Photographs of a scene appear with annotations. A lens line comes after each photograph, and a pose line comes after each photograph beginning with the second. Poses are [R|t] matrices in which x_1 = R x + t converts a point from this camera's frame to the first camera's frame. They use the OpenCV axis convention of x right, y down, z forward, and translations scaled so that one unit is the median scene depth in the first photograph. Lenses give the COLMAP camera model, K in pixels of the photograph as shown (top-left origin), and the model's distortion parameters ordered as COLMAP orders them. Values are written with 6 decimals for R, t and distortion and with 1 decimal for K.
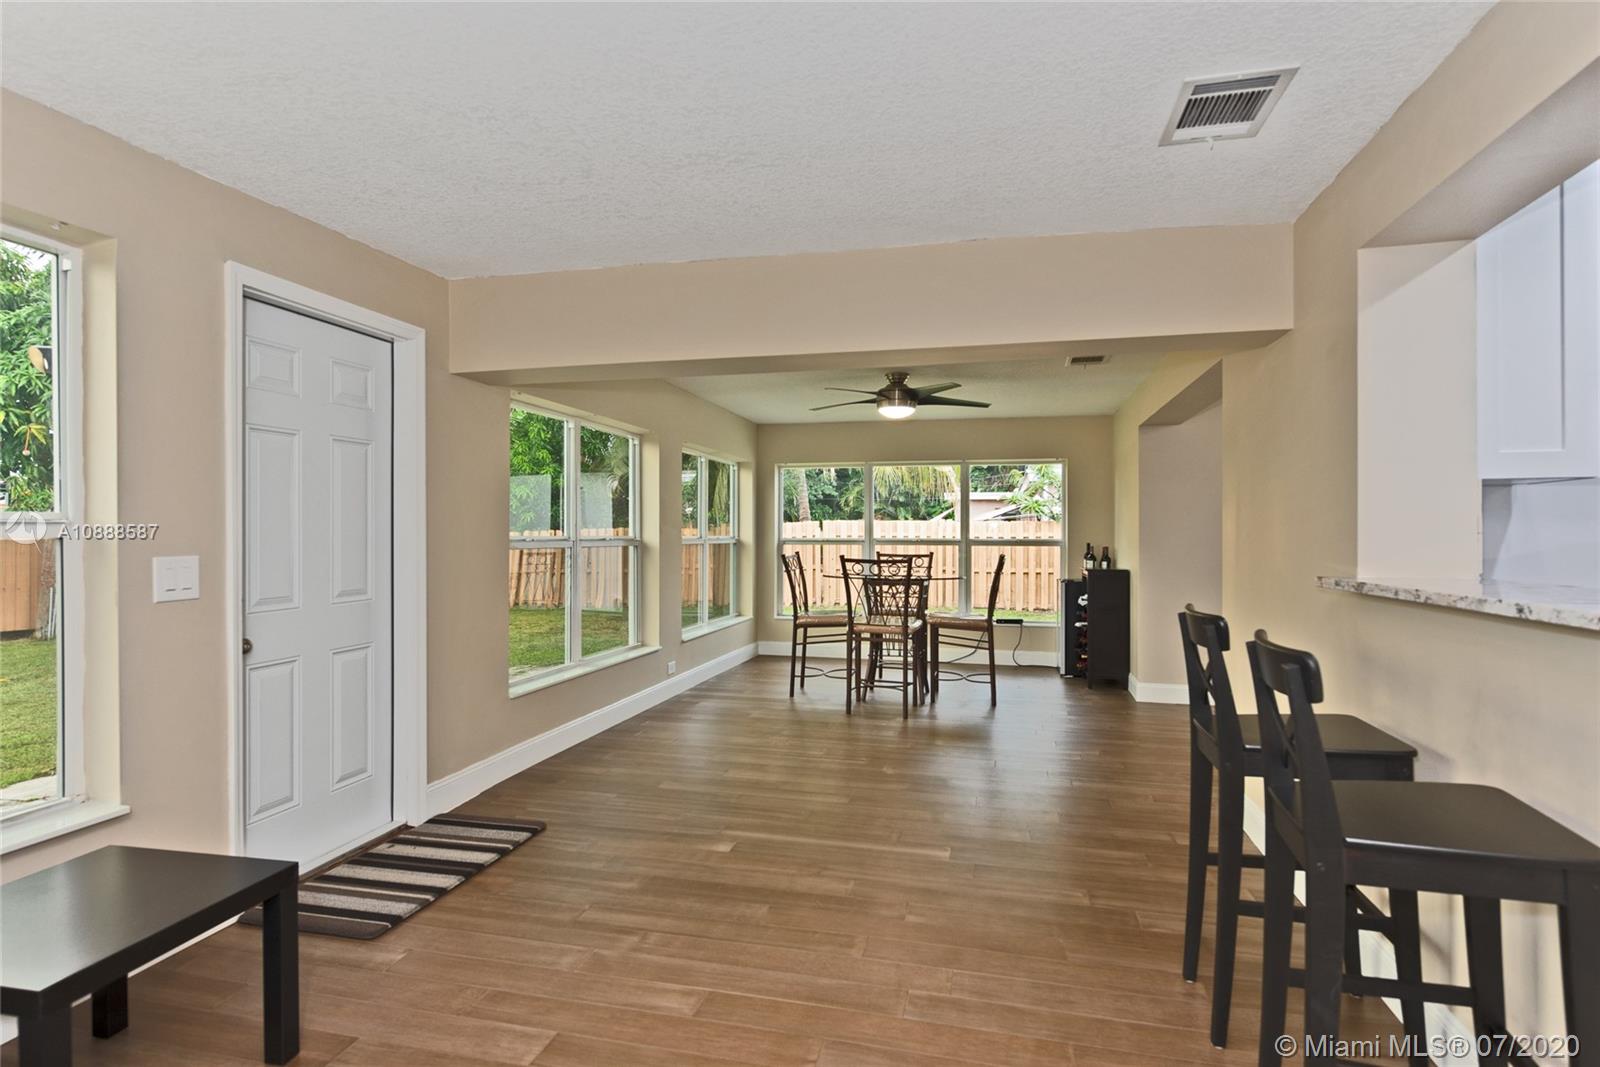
lens RADIAL K [[865.6, 0, 799.2], [0, 865.6, 534.5], [0, 0, 1]] dist [0.000975, 0.000144]
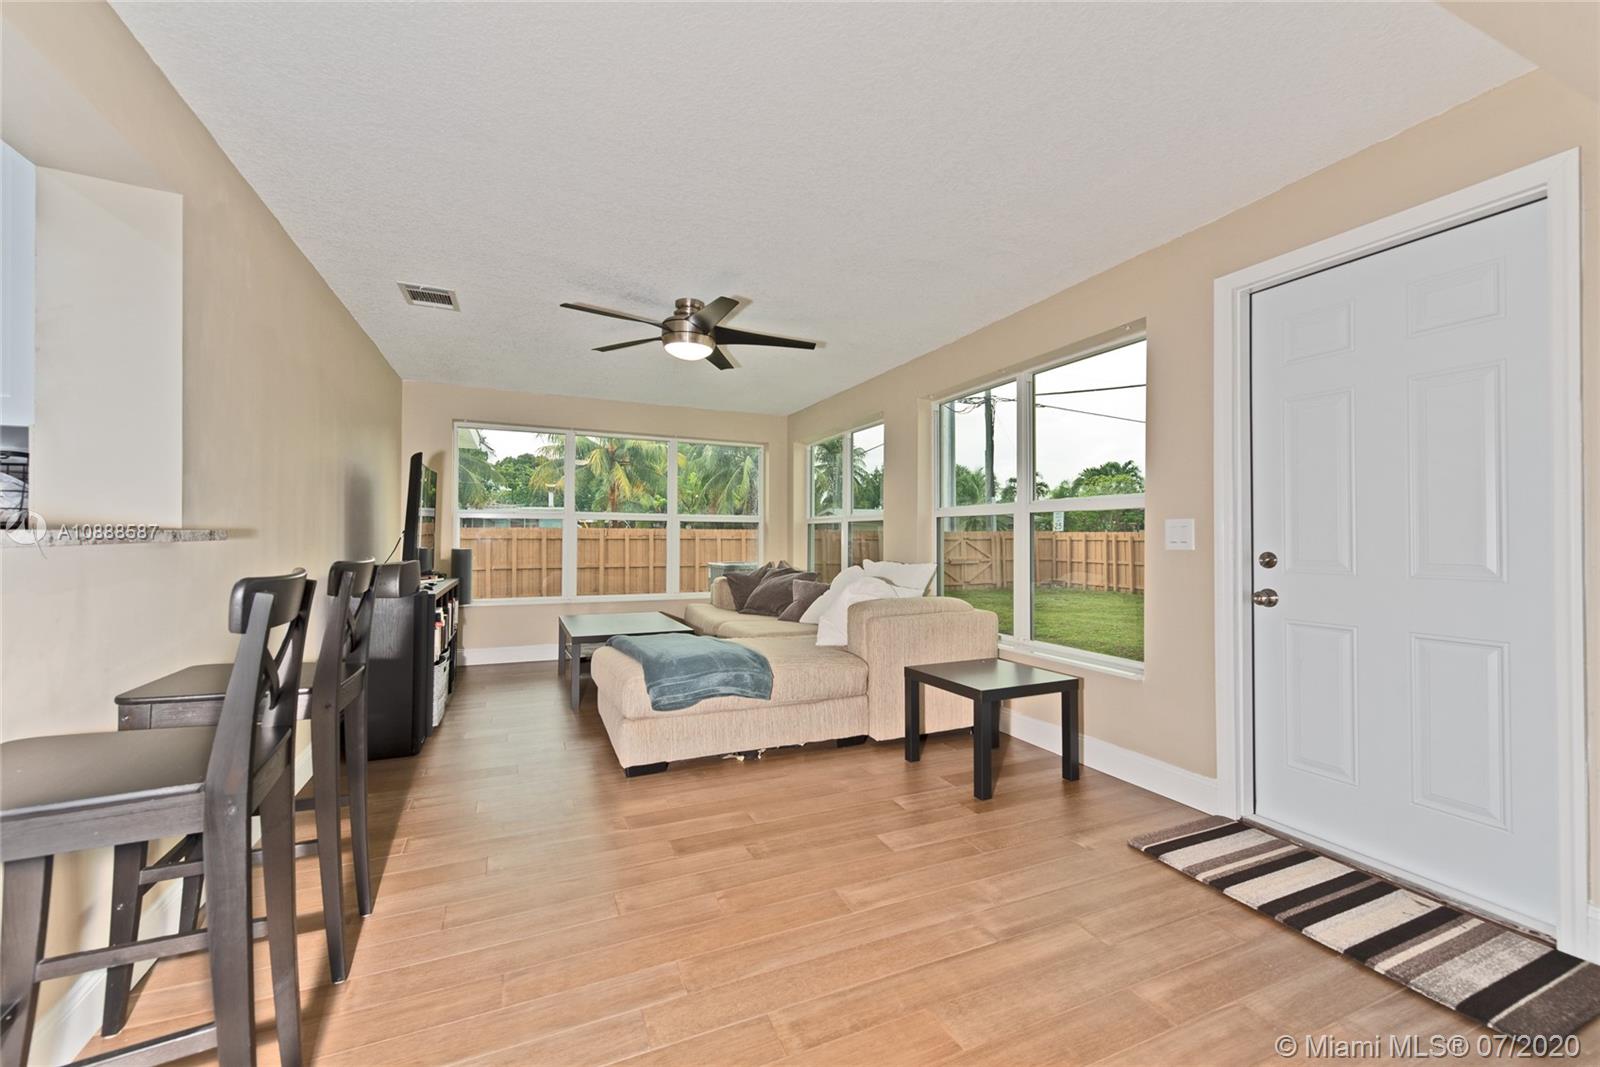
lens RADIAL K [[638.0, 0, 802.3], [0, 638.0, 529.8], [0, 0, 1]] dist [-0.000181, -0.000037]
pose [[-0.798247, -0.001276, -0.602329, 0.383105], [-0.000099, 0.999998, -0.001987, 0.042382], [0.602330, -0.001526, -0.798246, 1.424034]]
